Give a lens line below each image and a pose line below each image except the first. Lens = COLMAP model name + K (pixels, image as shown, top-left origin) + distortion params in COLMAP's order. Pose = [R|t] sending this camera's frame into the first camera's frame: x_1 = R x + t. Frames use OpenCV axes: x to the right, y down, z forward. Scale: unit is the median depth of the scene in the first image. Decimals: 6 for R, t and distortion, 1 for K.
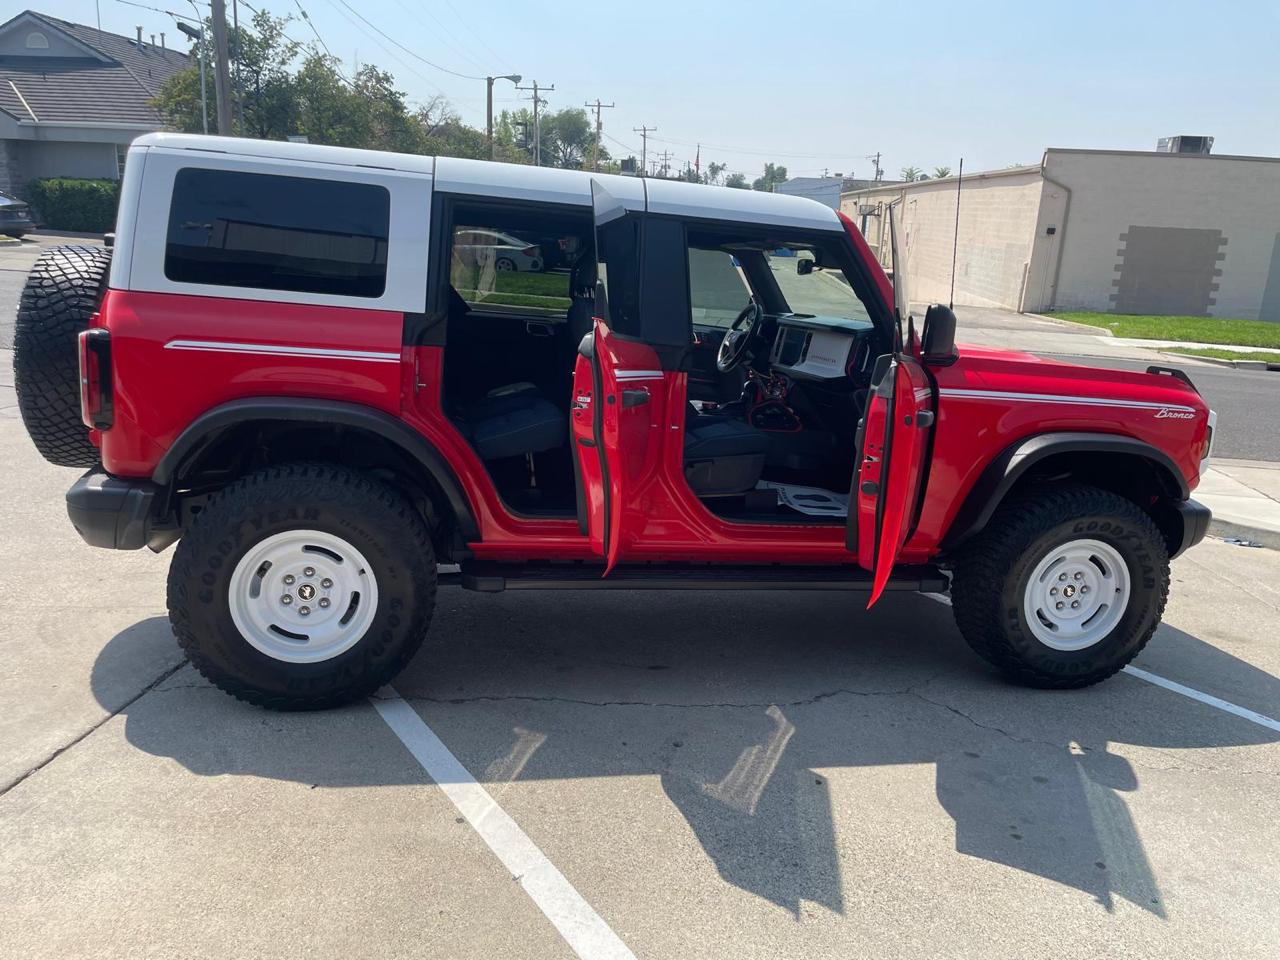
lens RADIAL K [[967.7, 0, 658.9], [0, 967.7, 485.5], [0, 0, 1]] dist [0.076655, -0.097726]
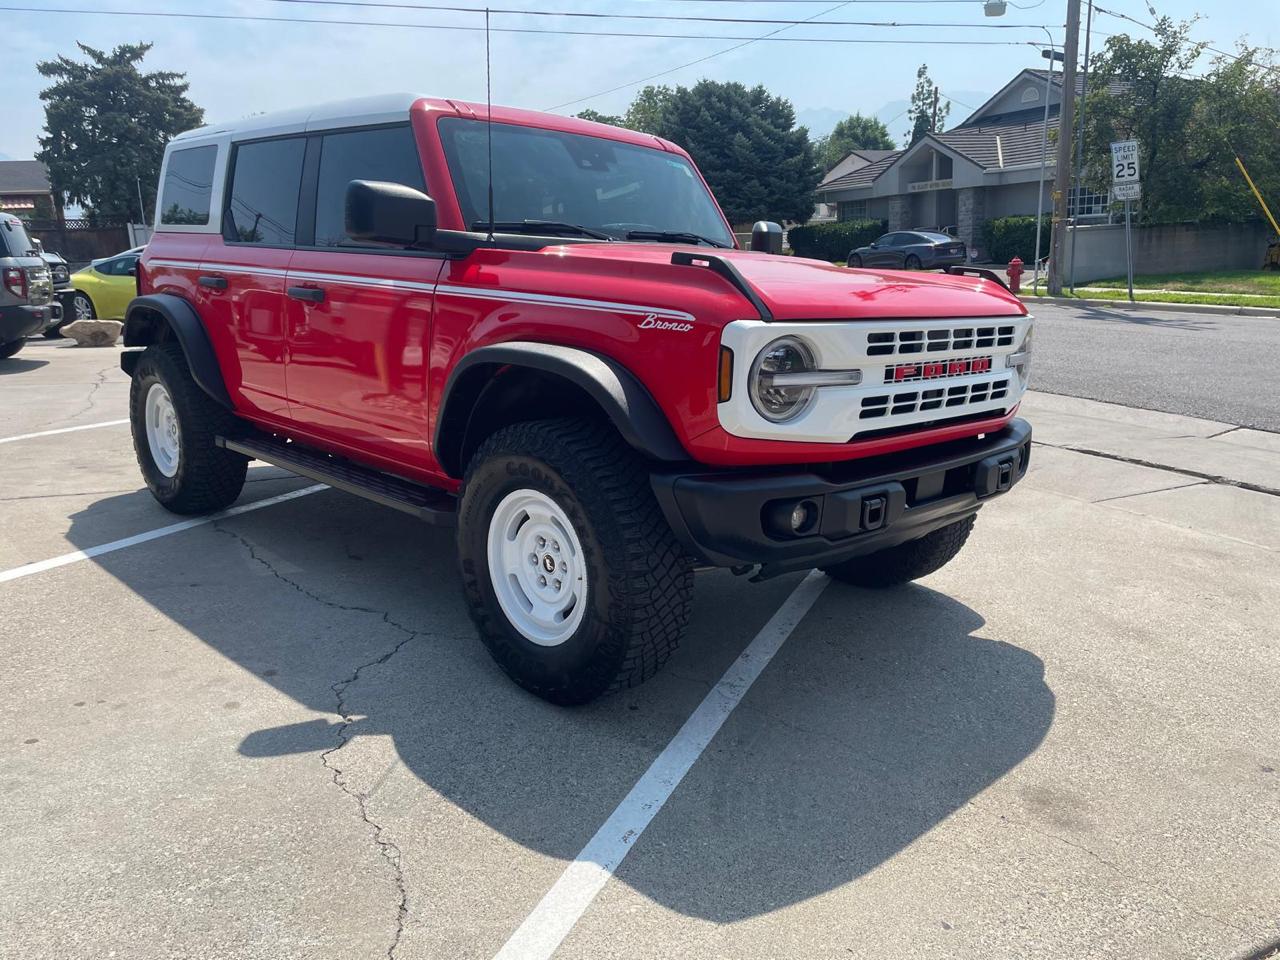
lens RADIAL K [[967.7, 0, 653.4], [0, 967.7, 484.1], [0, 0, 1]] dist [0.076655, -0.097726]
pose [[0.532670, 0.128666, -0.836485, 1.073972], [-0.163835, 0.985356, 0.047235, 0.001517], [0.830314, 0.111885, 0.545950, 0.666891]]
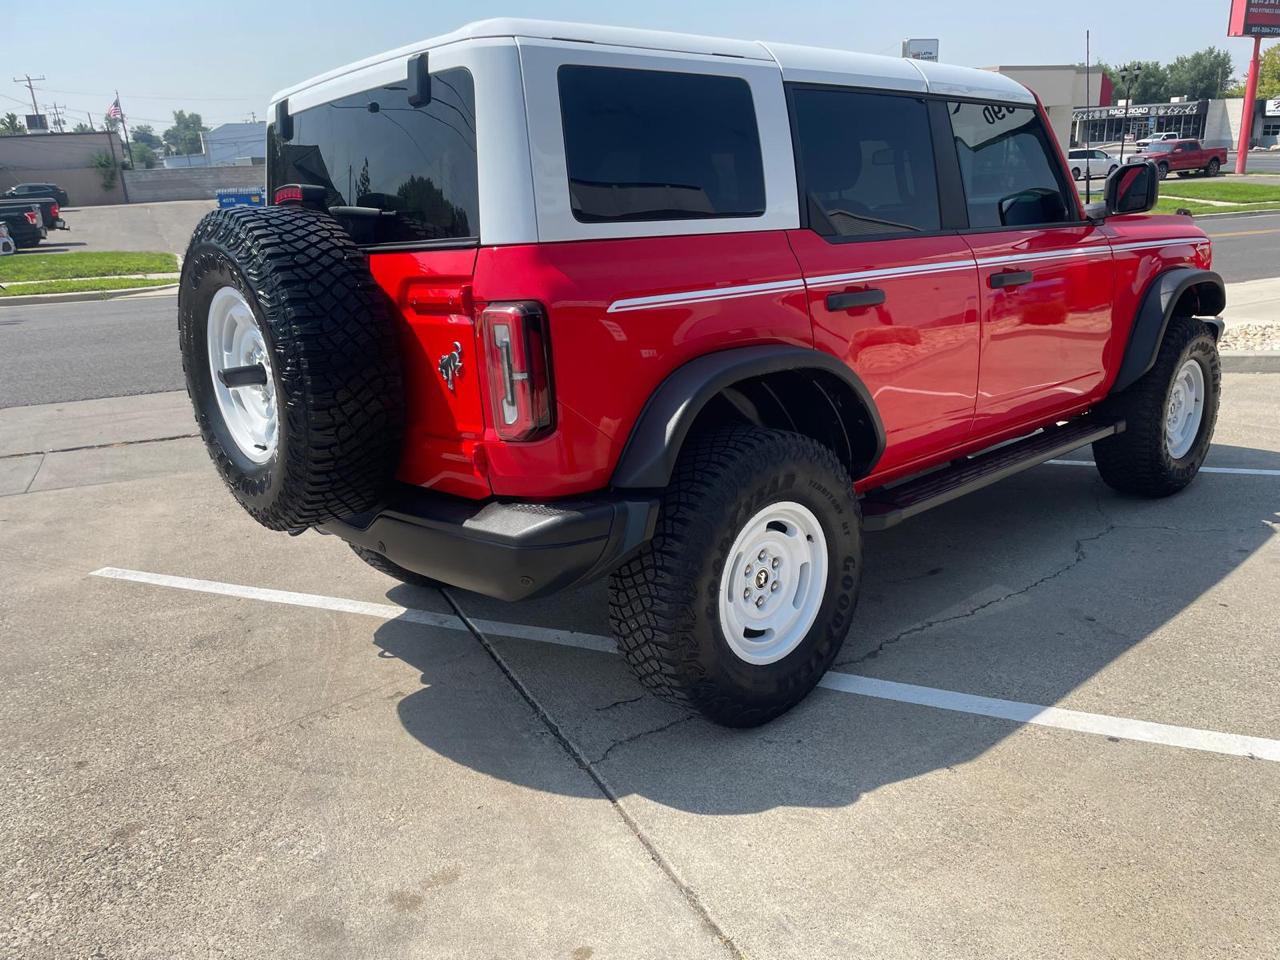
lens RADIAL K [[967.7, 0, 652.6], [0, 967.7, 475.5], [0, 0, 1]] dist [0.076655, -0.097726]
pose [[0.854955, -0.239538, 0.460079, -0.677001], [0.217783, 0.970785, 0.100732, -0.068690], [-0.470767, 0.014076, 0.882145, 0.260127]]
